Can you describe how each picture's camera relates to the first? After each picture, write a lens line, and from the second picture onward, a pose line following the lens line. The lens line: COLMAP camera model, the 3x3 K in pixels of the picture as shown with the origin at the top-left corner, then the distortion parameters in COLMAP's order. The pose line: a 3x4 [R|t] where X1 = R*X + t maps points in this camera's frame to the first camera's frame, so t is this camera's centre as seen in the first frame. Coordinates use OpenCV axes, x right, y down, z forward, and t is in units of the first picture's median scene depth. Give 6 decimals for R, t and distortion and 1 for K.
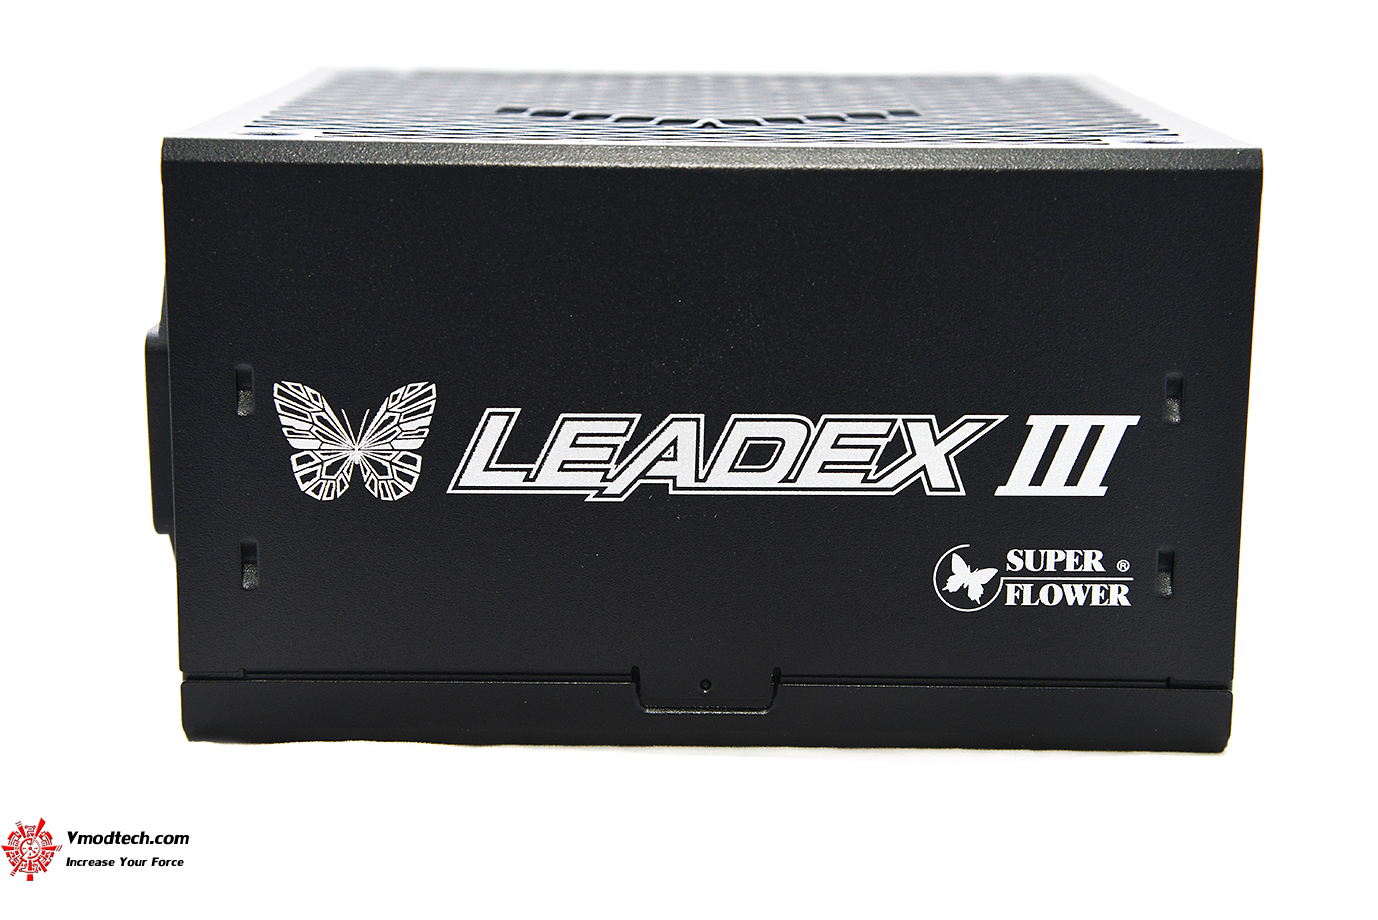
lens RADIAL K [[2566.7, 0, 677.1], [0, 2566.7, 487.5], [0, 0, 1]] dist [0.210009, 0.000000]
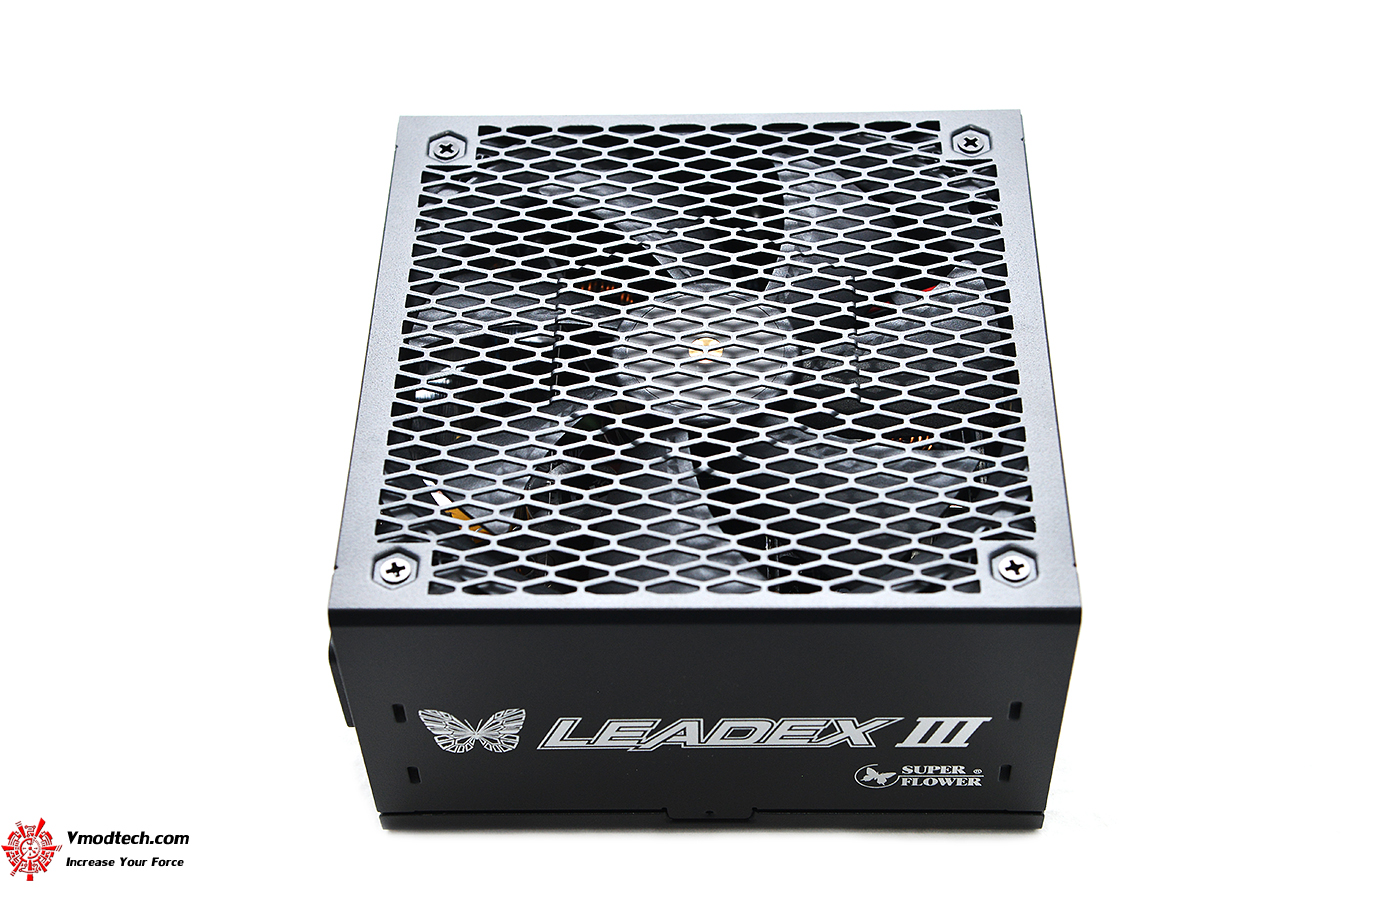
lens RADIAL K [[2147.5, 0, 676.9], [0, 2147.5, 454.0], [0, 0, 1]] dist [0.217354, 0.000000]
pose [[0.999326, -0.016902, -0.032573, 0.038784], [0.033306, 0.790428, 0.611649, -0.922964], [0.015409, -0.612321, 0.790459, 0.091184]]
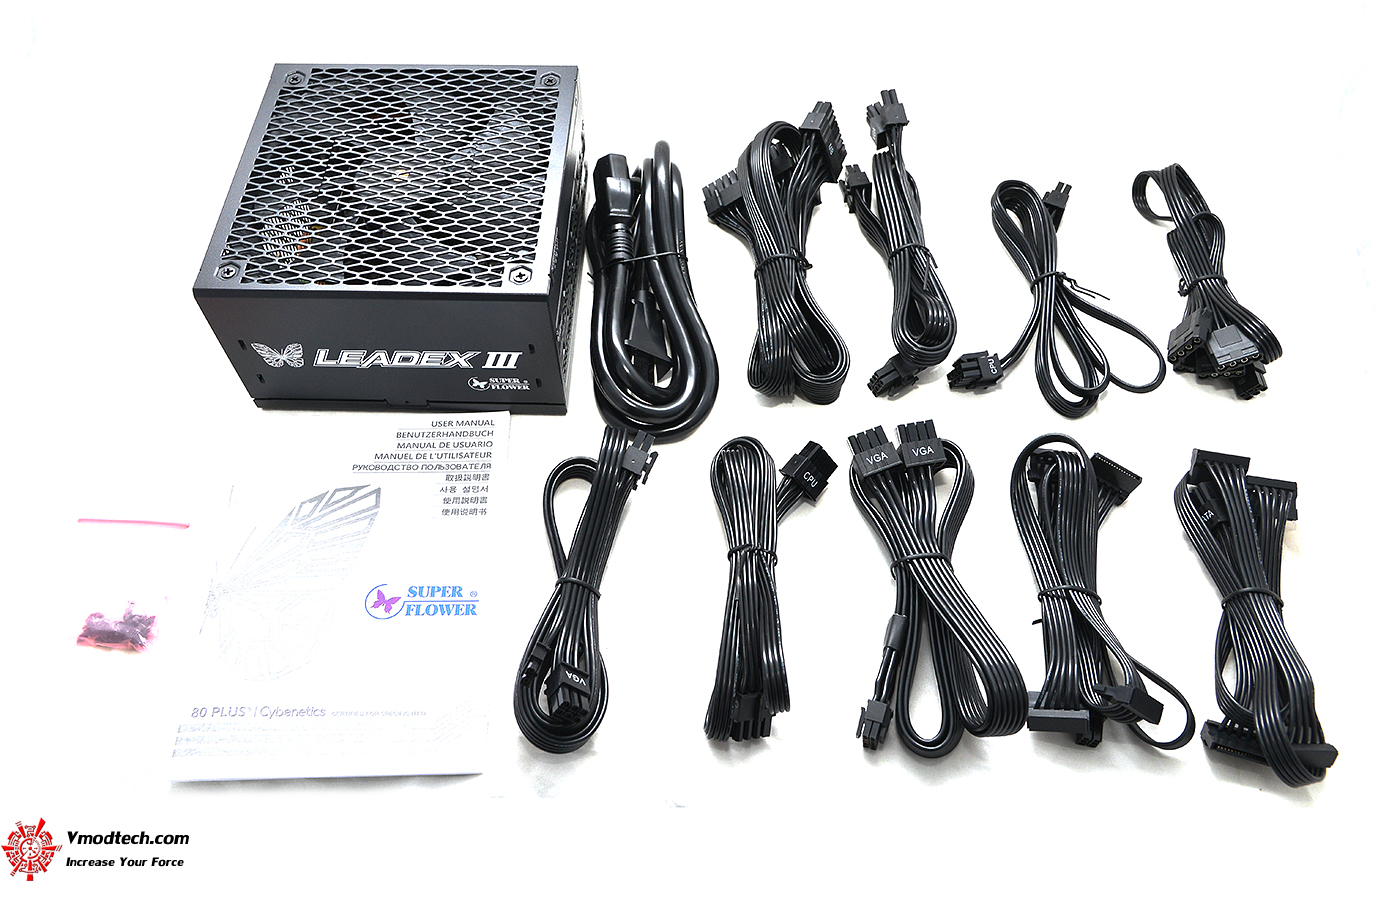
lens RADIAL K [[1110.6, 0, 690.7], [0, 1110.6, 461.5], [0, 0, 1]] dist [-0.076045, 0.033603]
pose [[0.999737, 0.011984, -0.019530, 0.409964], [0.005246, 0.709986, 0.704196, -0.879130], [0.022305, -0.704114, 0.709736, -0.049209]]
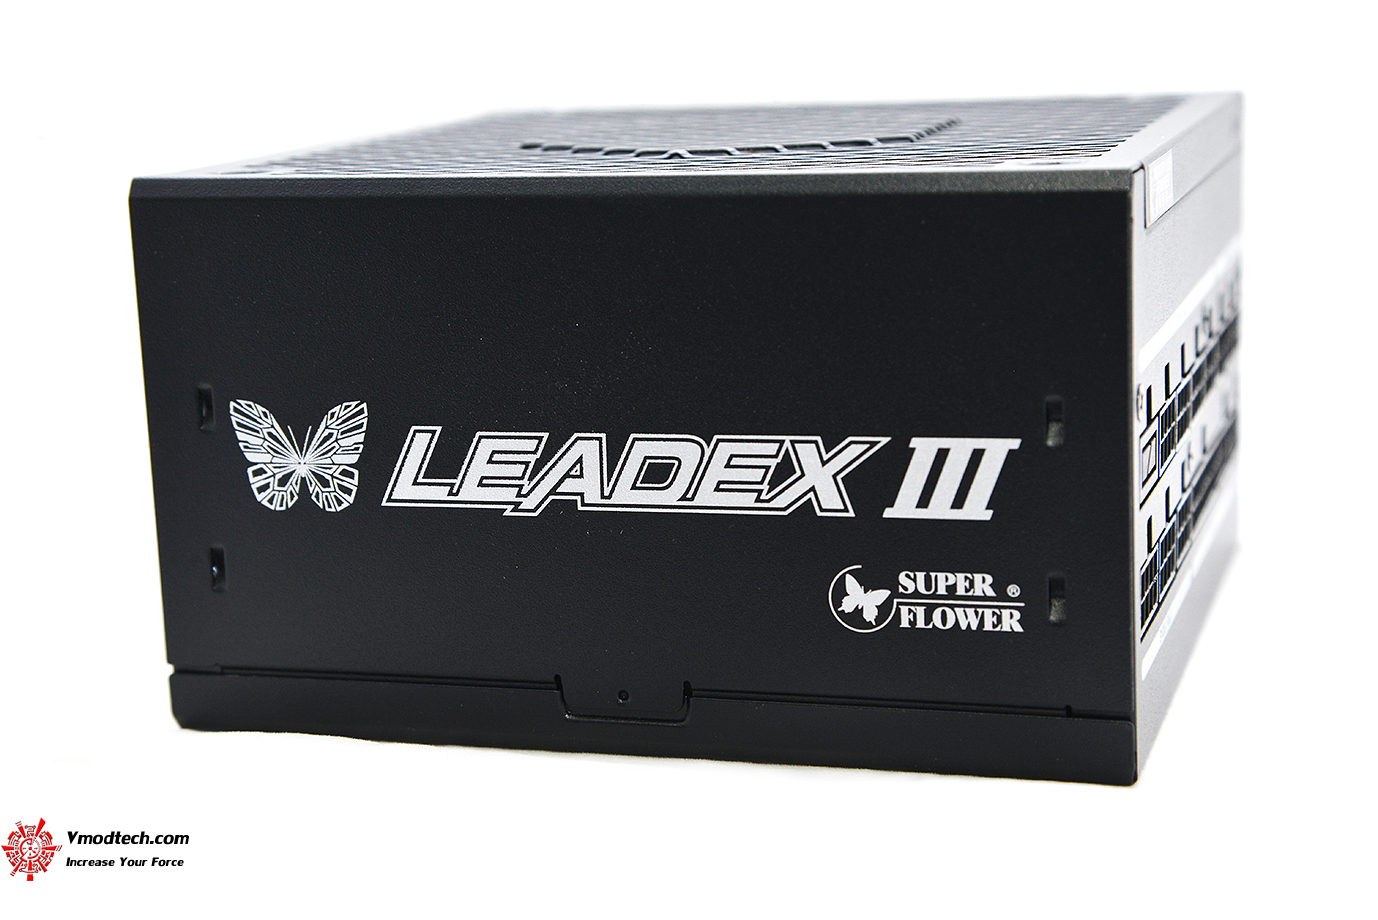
lens RADIAL K [[2566.7, 0, 679.9], [0, 2566.7, 468.8], [0, 0, 1]] dist [0.210009, 0.000000]
pose [[0.954403, 0.013405, -0.298221, 0.346884], [-0.019010, 0.999693, -0.015902, 0.001645], [0.297916, 0.020846, 0.954364, 0.018094]]
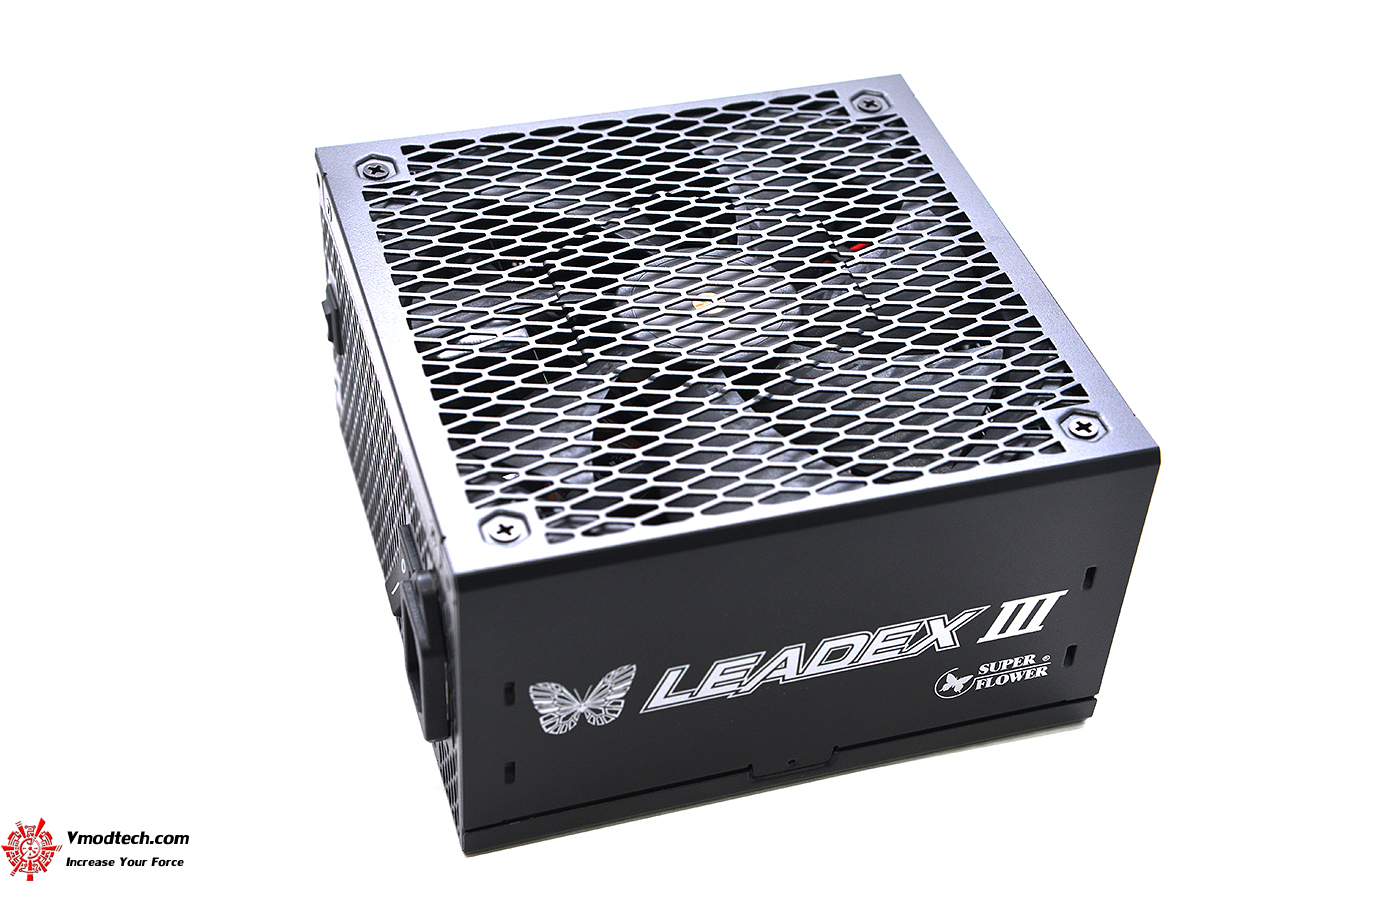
lens RADIAL K [[2147.5, 0, 682.4], [0, 2147.5, 465.7], [0, 0, 1]] dist [0.217354, 0.000000]
pose [[0.951306, -0.177703, 0.251869, -0.355831], [0.026387, 0.861049, 0.507837, -0.757231], [-0.307115, -0.476462, 0.823811, 0.030276]]
